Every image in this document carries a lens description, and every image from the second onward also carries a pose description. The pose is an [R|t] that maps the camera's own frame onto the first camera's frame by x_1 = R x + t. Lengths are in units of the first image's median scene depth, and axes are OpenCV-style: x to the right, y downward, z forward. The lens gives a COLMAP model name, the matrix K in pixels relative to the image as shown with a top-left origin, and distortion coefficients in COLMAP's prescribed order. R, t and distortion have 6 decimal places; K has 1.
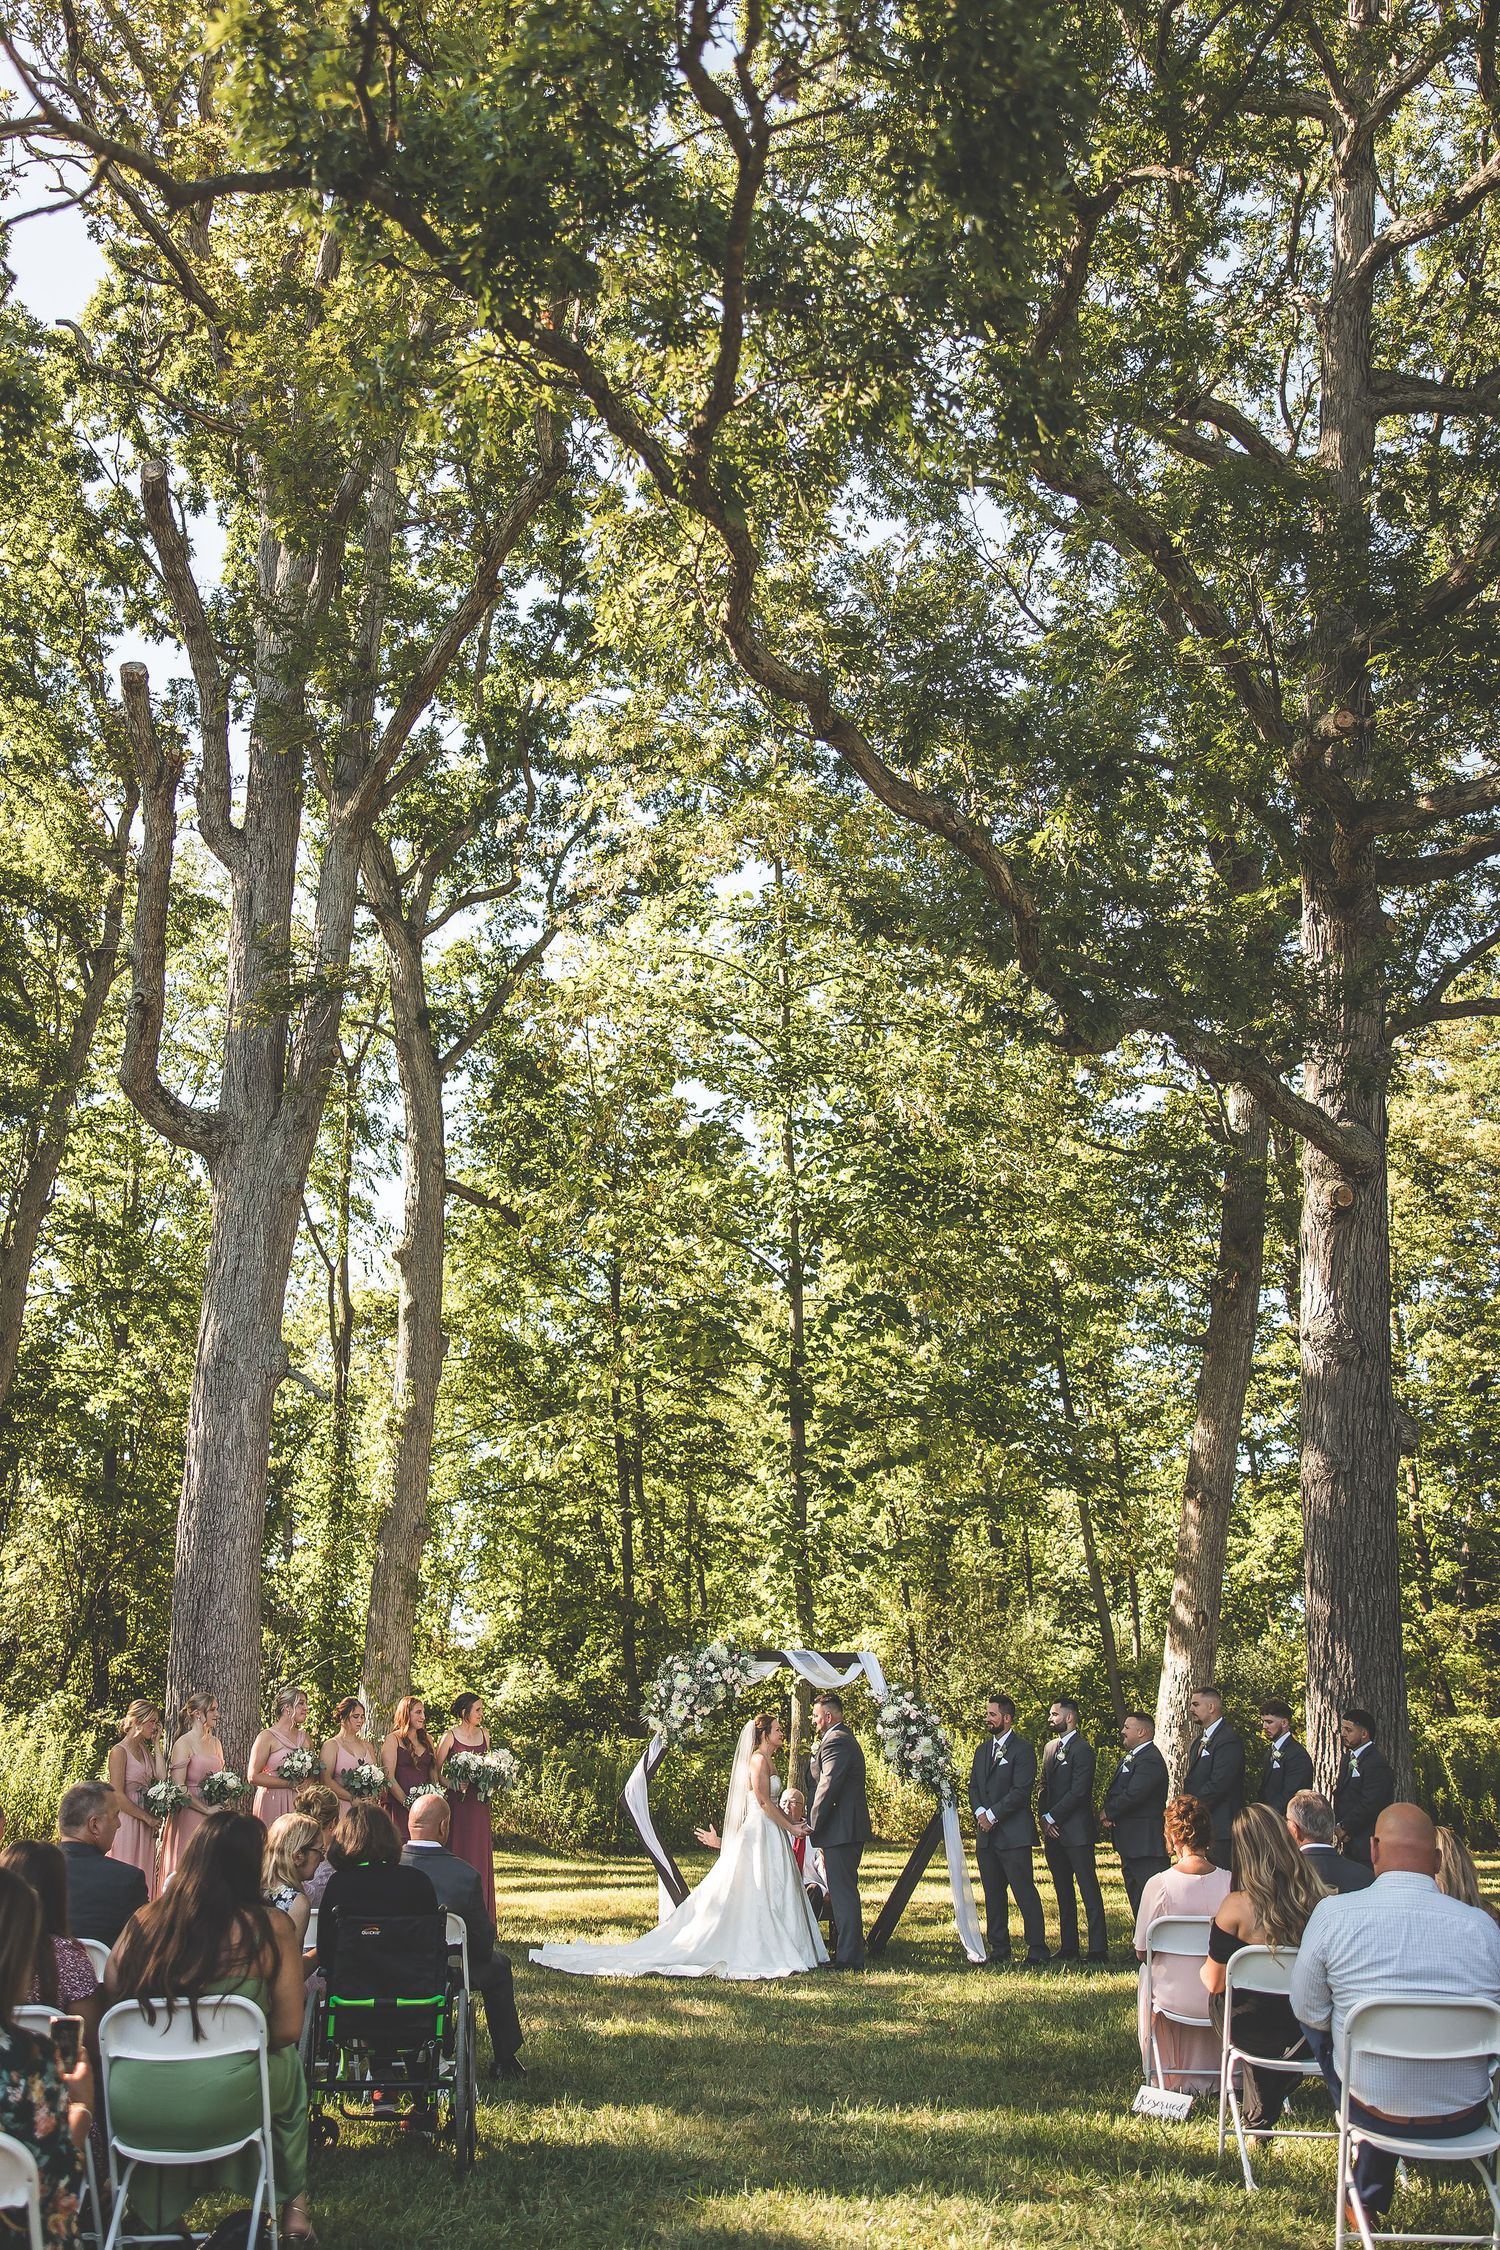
lens RADIAL K [[1808.3, 0, 721.8], [0, 1808.3, 1124.3], [0, 0, 1]] dist [-0.004789, -0.005469]
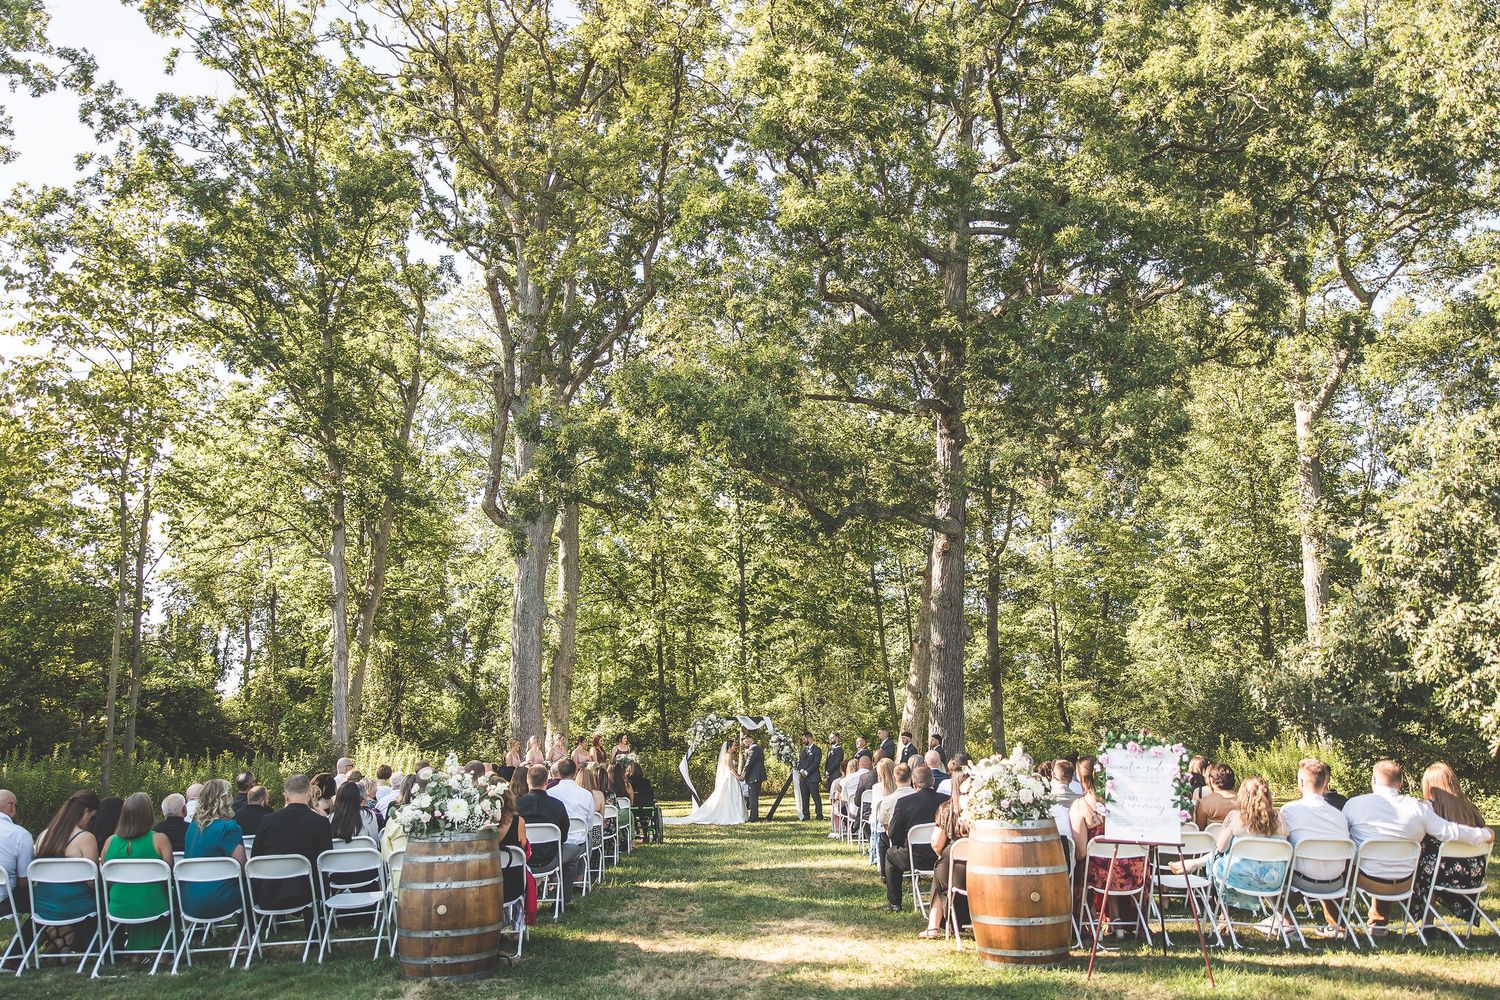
lens RADIAL K [[1125.3, 0, 771.5], [0, 1125.3, 498.7], [0, 0, 1]] dist [-0.000218, -0.000453]
pose [[0.997971, -0.002131, 0.063629, -0.010260], [-0.004638, 0.994350, 0.106049, -0.110805], [-0.063495, -0.106129, 0.992323, -0.336124]]
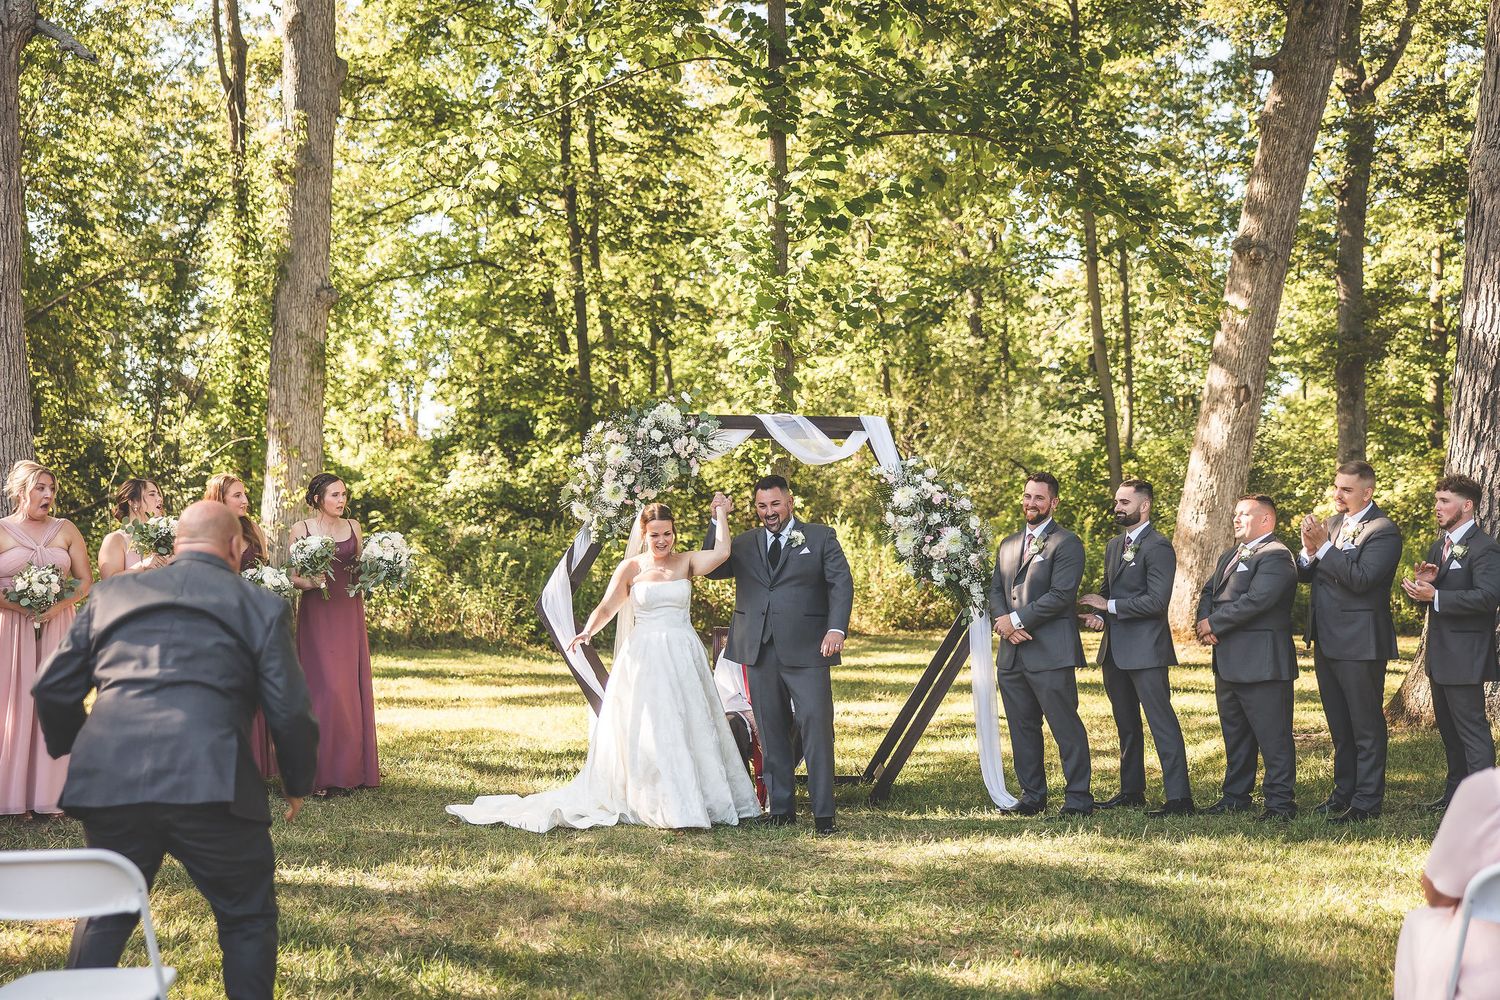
lens RADIAL K [[1807.4, 0, 750.0], [0, 1807.4, 500.0], [0, 0, 1]] dist [0.116086, -0.003698]
pose [[0.999512, -0.003519, 0.031031, 0.004164], [-0.006234, 0.951154, 0.308655, 0.050886], [-0.030601, -0.308698, 0.950668, 0.152985]]
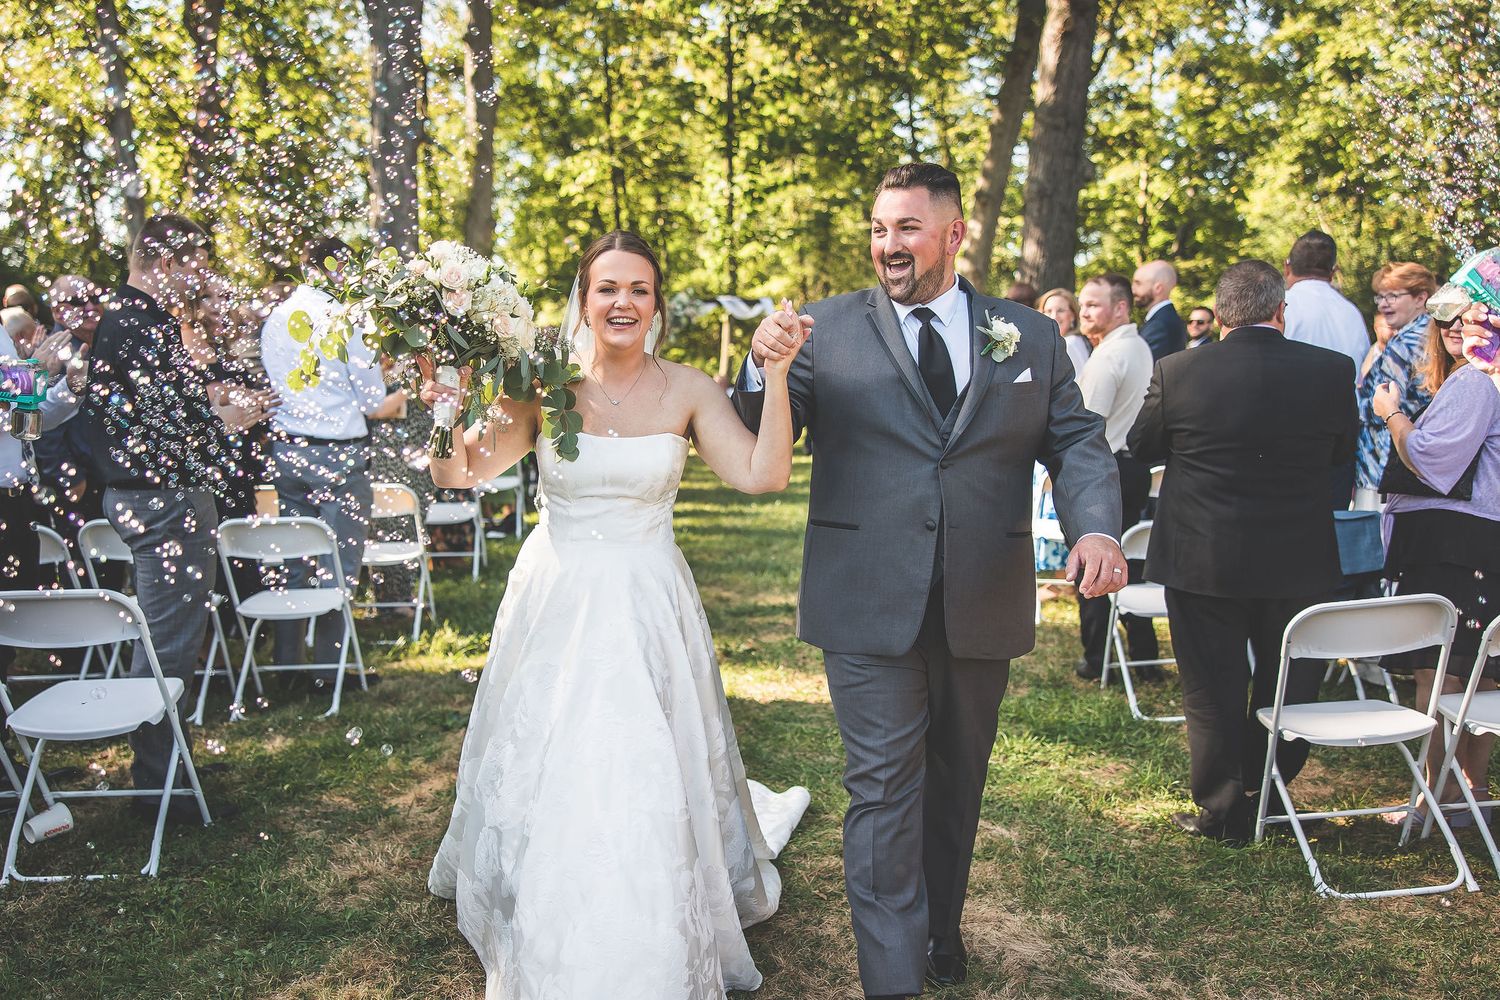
lens RADIAL K [[1293.1, 0, 654.4], [0, 1293.1, 501.1], [0, 0, 1]] dist [0.004893, 0.001487]
pose [[0.999843, -0.002892, -0.017474, -0.004201], [0.010130, 0.902675, 0.430204, -0.040191], [0.014529, -0.430314, 0.902562, -0.124025]]
